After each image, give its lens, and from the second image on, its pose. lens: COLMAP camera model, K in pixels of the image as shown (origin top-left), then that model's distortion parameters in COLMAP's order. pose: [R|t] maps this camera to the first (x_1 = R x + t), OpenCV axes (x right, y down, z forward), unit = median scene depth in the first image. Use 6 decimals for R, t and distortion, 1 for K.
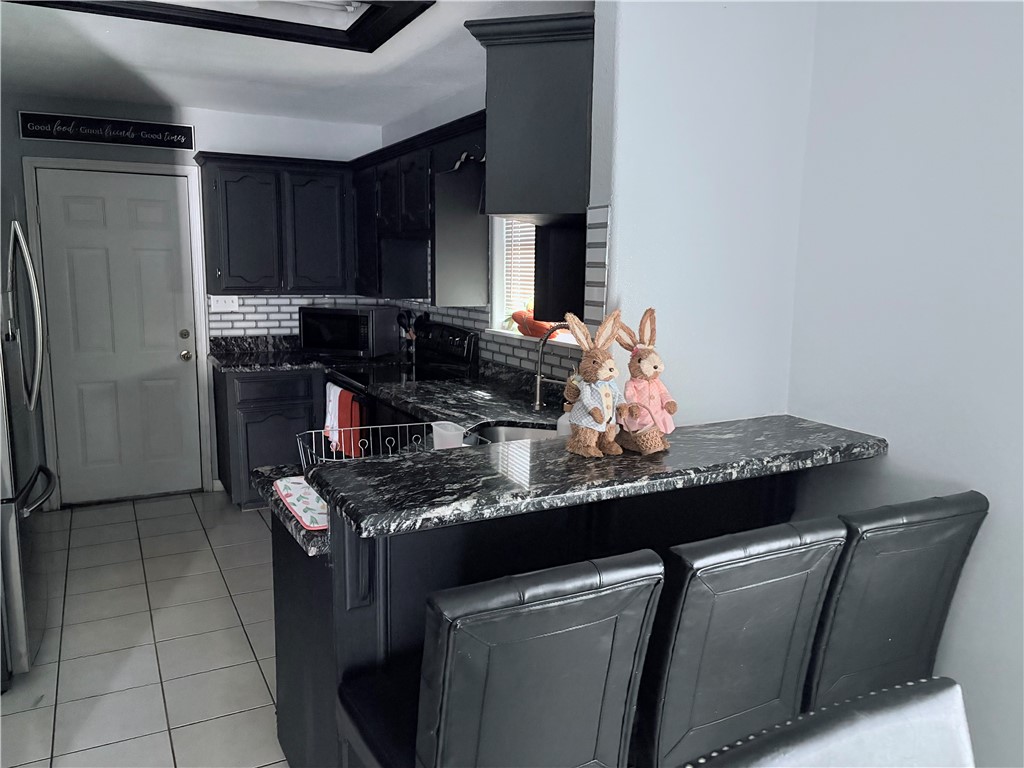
lens RADIAL K [[769.8, 0, 518.2], [0, 769.8, 389.1], [0, 0, 1]] dist [0.025213, -0.034601]
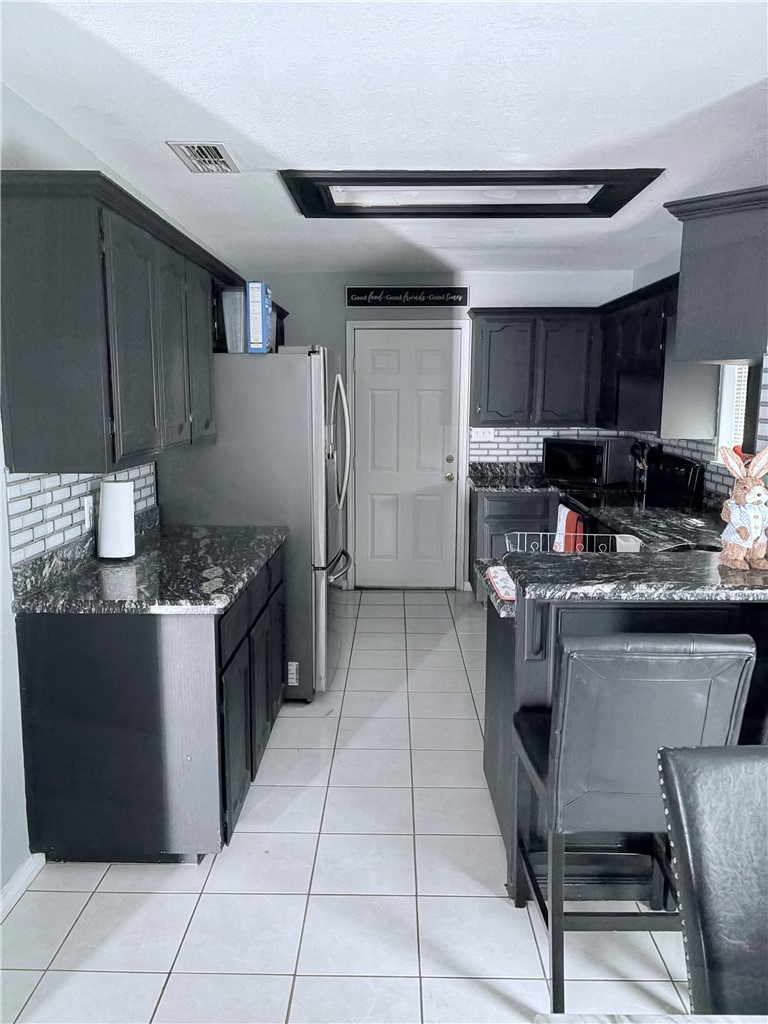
lens RADIAL K [[769.8, 0, 383.2], [0, 769.8, 512.5], [0, 0, 1]] dist [0.025213, -0.034601]
pose [[0.871885, 0.060014, -0.486019, 0.092386], [-0.064557, 0.997887, 0.007409, 0.013944], [0.485436, 0.024916, 0.873917, -0.142319]]
